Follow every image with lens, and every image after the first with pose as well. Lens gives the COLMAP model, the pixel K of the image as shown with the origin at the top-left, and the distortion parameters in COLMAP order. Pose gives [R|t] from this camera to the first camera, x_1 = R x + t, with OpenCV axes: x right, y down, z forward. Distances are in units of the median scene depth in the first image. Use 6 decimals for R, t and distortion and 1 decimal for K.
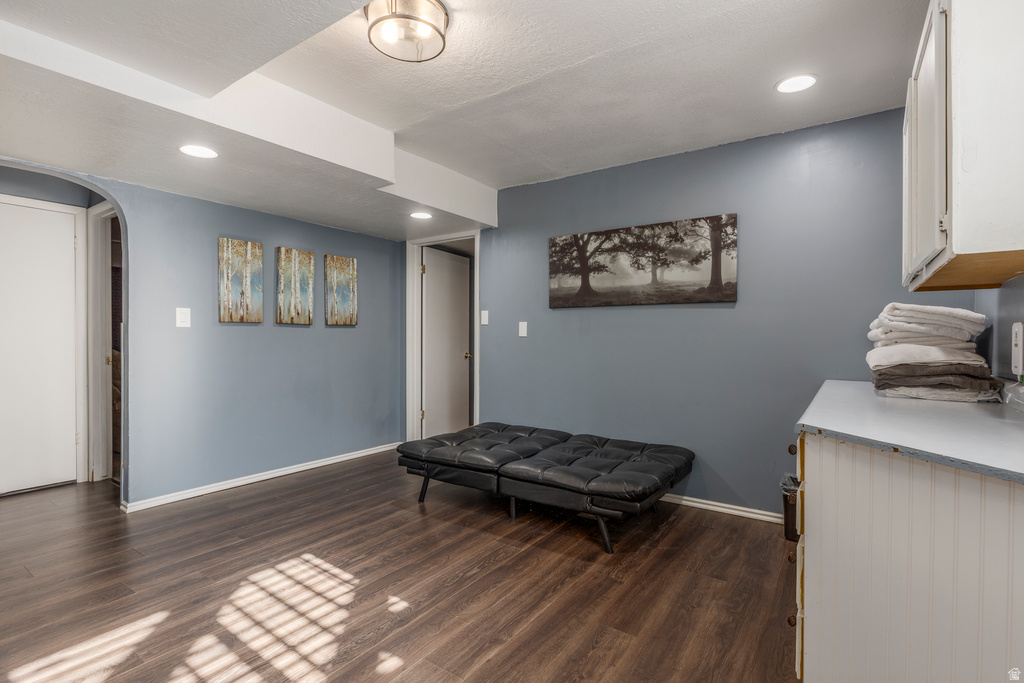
lens RADIAL K [[489.1, 0, 523.0], [0, 489.1, 341.6], [0, 0, 1]] dist [-0.010343, -0.000331]
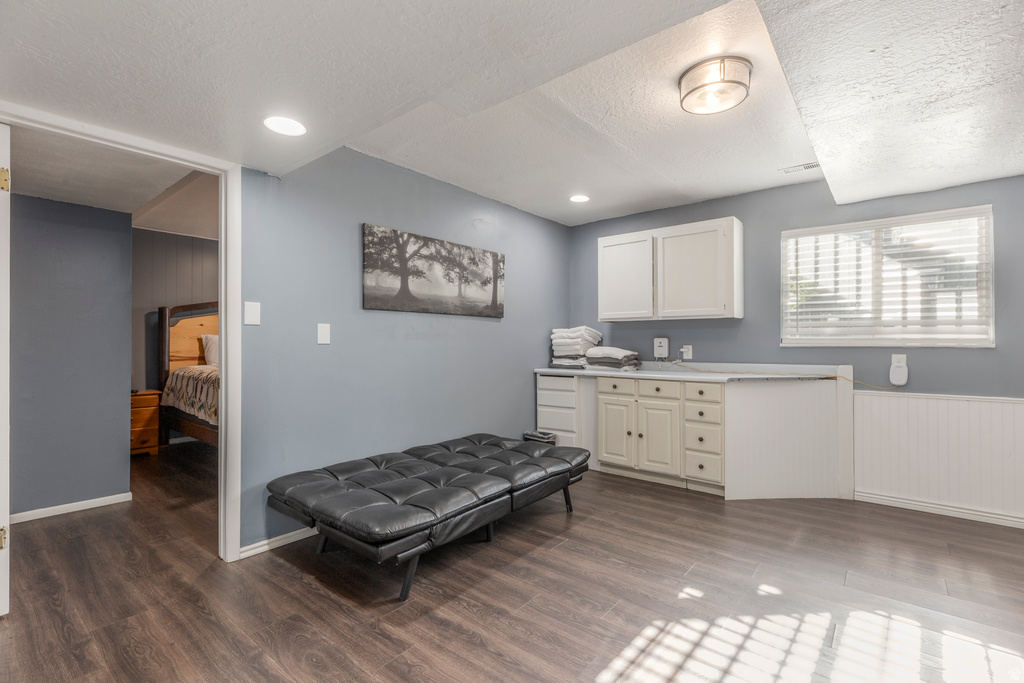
lens RADIAL K [[460.9, 0, 515.8], [0, 460.9, 341.0], [0, 0, 1]] dist [0.007445, 0.000001]
pose [[0.085013, 0.000648, 0.996380, -0.849402], [0.008894, 0.999959, -0.001409, -0.013789], [-0.996340, 0.008981, 0.085004, 0.836744]]
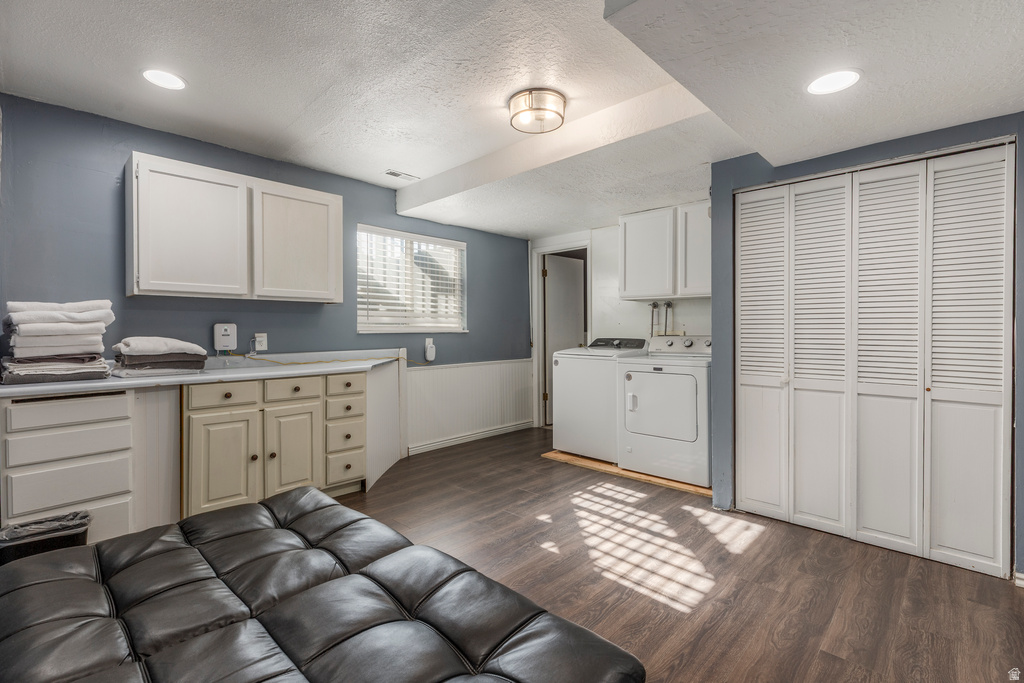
lens RADIAL K [[460.9, 0, 510.9], [0, 460.9, 332.3], [0, 0, 1]] dist [0.007445, 0.000001]
pose [[-0.984315, 0.001942, 0.176412, -0.239987], [0.004281, 0.999908, 0.012878, -0.012317], [-0.176371, 0.013431, -0.984232, 1.399428]]
